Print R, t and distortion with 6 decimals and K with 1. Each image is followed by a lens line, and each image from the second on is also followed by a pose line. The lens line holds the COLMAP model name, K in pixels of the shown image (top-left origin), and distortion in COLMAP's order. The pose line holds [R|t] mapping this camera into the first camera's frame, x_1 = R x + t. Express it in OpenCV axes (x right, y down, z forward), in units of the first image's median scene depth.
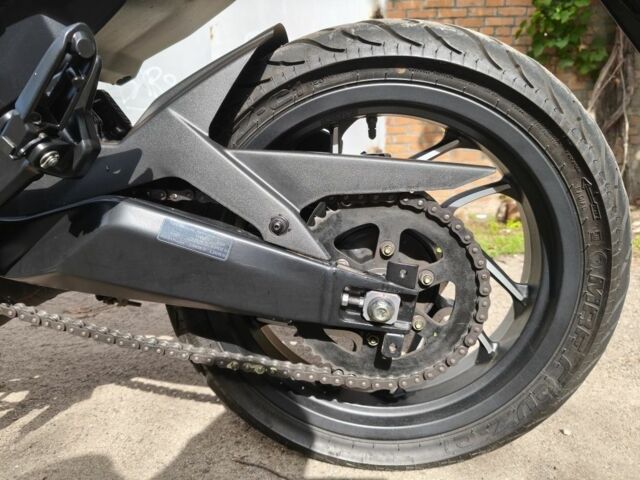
lens RADIAL K [[432.7, 0, 320.8], [0, 432.7, 240.8], [0, 0, 1]] dist [0.071516, -0.062517]
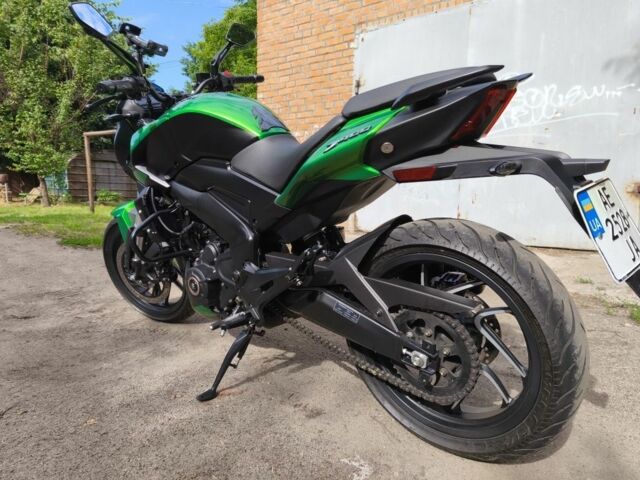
lens RADIAL K [[432.7, 0, 310.1], [0, 432.7, 242.6], [0, 0, 1]] dist [0.071516, -0.062517]
pose [[0.811735, 0.106860, -0.574167, 0.863685], [-0.104876, 0.993808, 0.036691, -0.437742], [0.574533, 0.030433, 0.817916, -1.078205]]
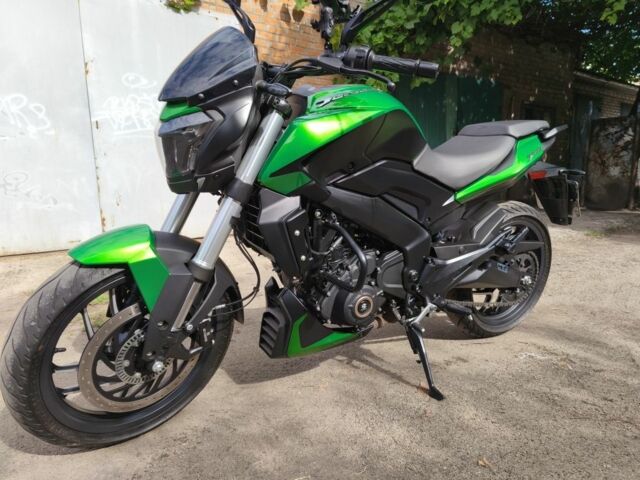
lens RADIAL K [[432.7, 0, 319.5], [0, 432.7, 241.4], [0, 0, 1]] dist [0.071516, -0.062517]
pose [[0.806613, -0.070639, 0.586844, -3.265874], [0.077576, 0.996897, 0.013370, -0.387135], [-0.585967, 0.034741, 0.809590, -0.912268]]
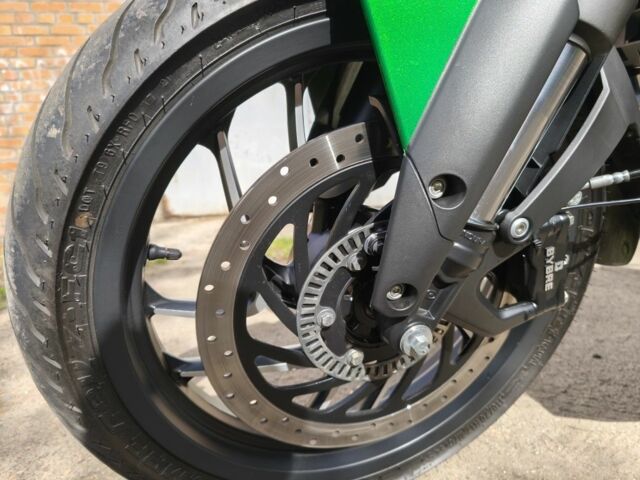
lens RADIAL K [[432.7, 0, 316.3], [0, 432.7, 239.7], [0, 0, 1]] dist [0.071516, -0.062517]
pose [[0.985594, -0.037246, 0.164974, -2.939072], [0.039804, 0.999133, -0.012224, 0.045982], [-0.164376, 0.018614, 0.986222, 0.697168]]
